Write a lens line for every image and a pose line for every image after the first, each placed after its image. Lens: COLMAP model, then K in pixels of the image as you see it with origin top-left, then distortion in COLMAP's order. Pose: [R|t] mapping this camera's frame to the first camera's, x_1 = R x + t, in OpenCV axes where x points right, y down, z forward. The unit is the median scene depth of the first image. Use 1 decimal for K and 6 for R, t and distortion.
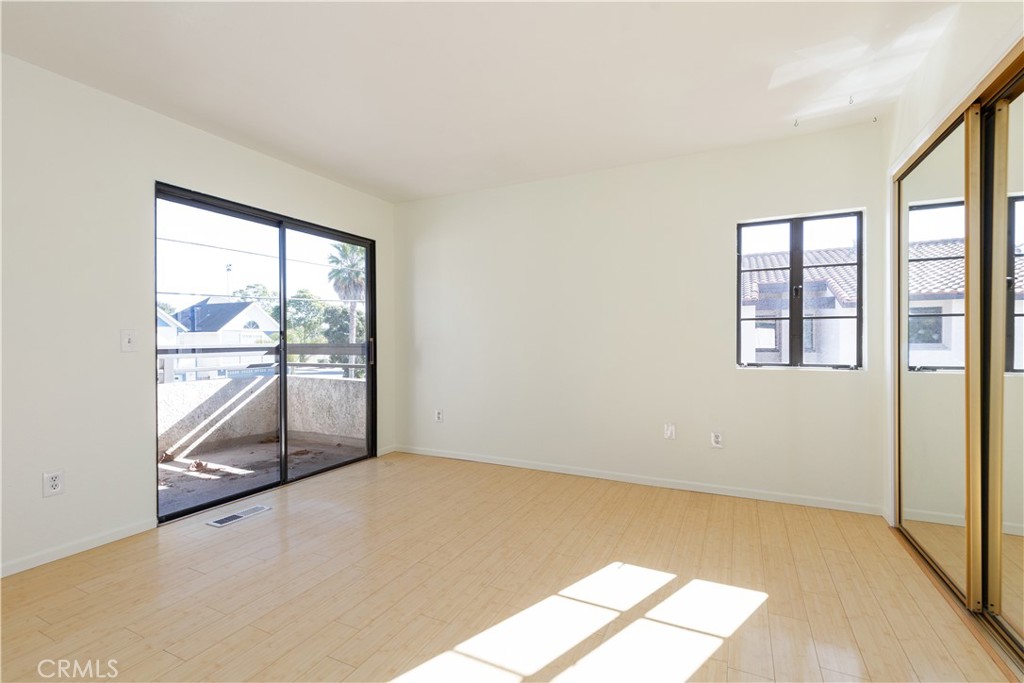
lens RADIAL K [[466.5, 0, 509.1], [0, 466.5, 336.3], [0, 0, 1]] dist [0.001862, -0.000019]
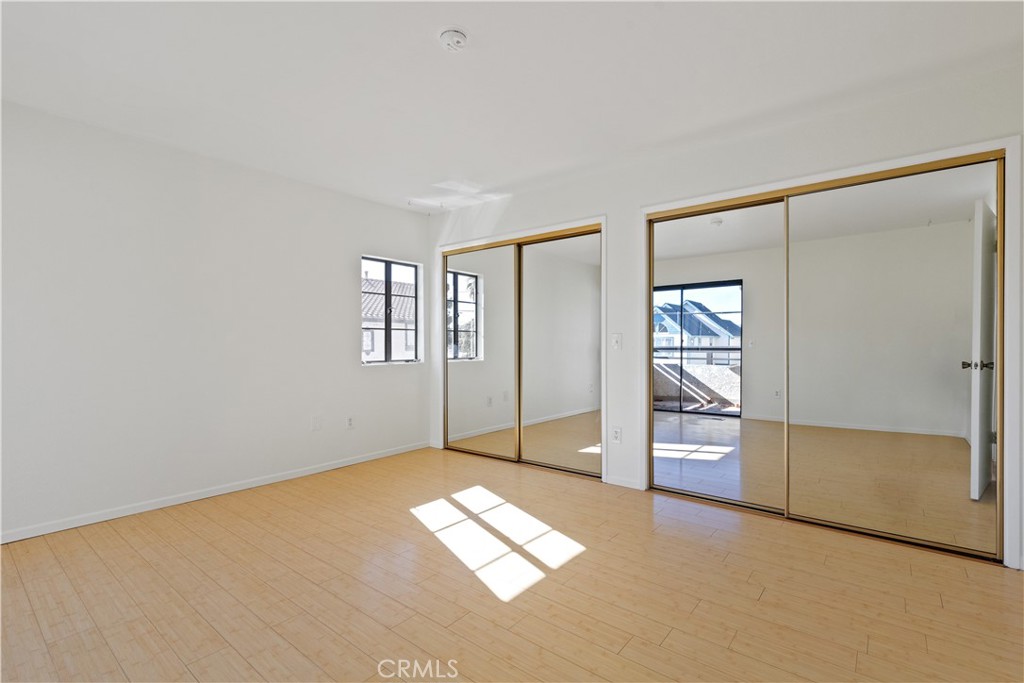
lens RADIAL K [[465.8, 0, 515.4], [0, 465.8, 345.1], [0, 0, 1]] dist [0.001536, 0.000106]
pose [[0.210764, -0.008085, 0.977504, -0.754024], [-0.009107, 0.999906, 0.010234, -0.007453], [-0.977495, -0.011059, 0.210670, 0.311703]]
